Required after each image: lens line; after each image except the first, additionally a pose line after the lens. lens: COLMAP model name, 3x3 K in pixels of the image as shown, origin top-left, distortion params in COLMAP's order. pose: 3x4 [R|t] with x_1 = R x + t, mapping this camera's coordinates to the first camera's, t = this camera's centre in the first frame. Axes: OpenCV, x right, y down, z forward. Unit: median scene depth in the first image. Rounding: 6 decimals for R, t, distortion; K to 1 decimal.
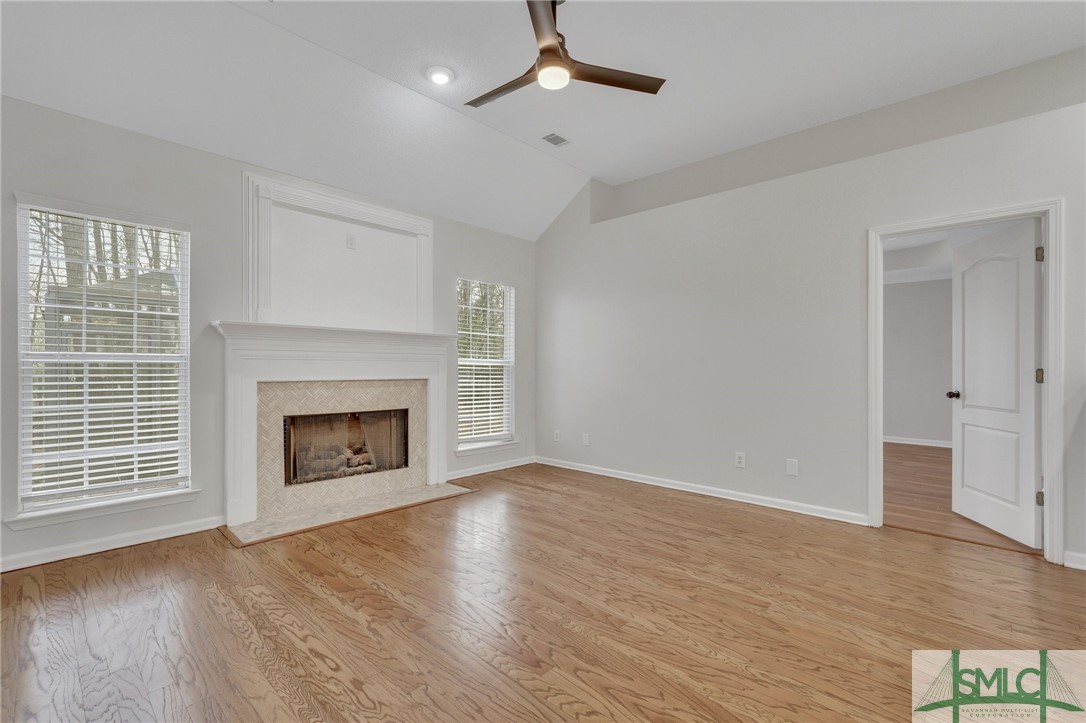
lens RADIAL K [[485.1, 0, 541.1], [0, 485.1, 364.4], [0, 0, 1]] dist [0.001819, 0.000250]
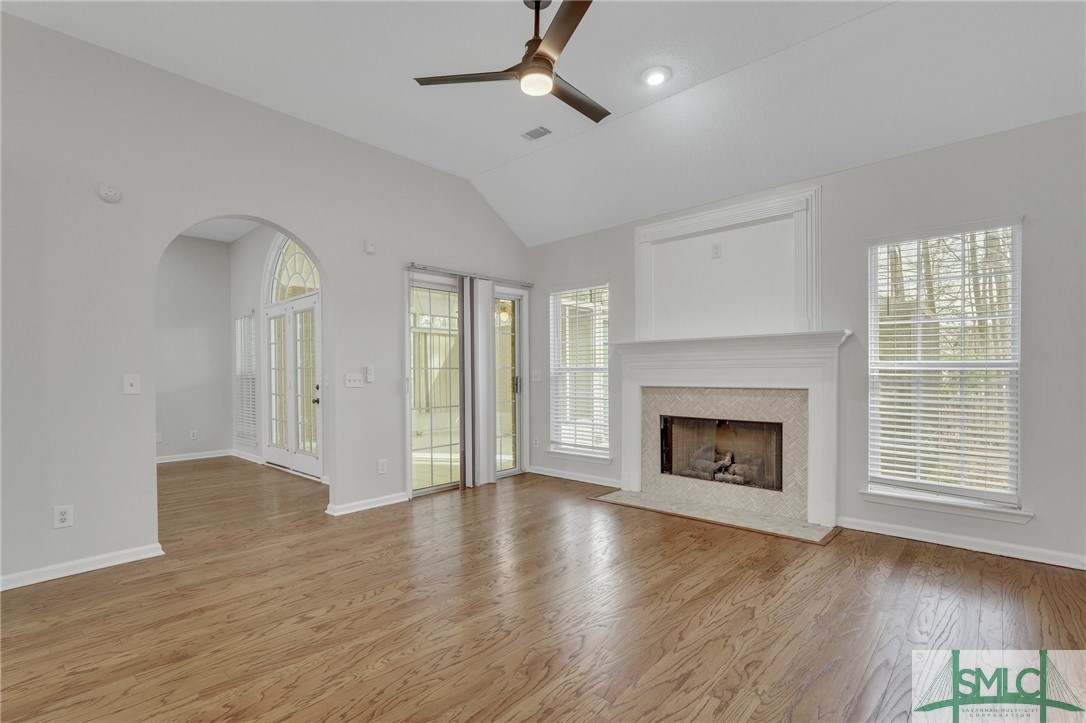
lens RADIAL K [[503.8, 0, 541.3], [0, 503.8, 372.7], [0, 0, 1]] dist [-0.011008, 0.000084]
pose [[0.004390, -0.008353, -0.999955, 0.726808], [0.011046, 0.999905, -0.008304, 0.006526], [0.999929, -0.011009, 0.004482, 0.689978]]
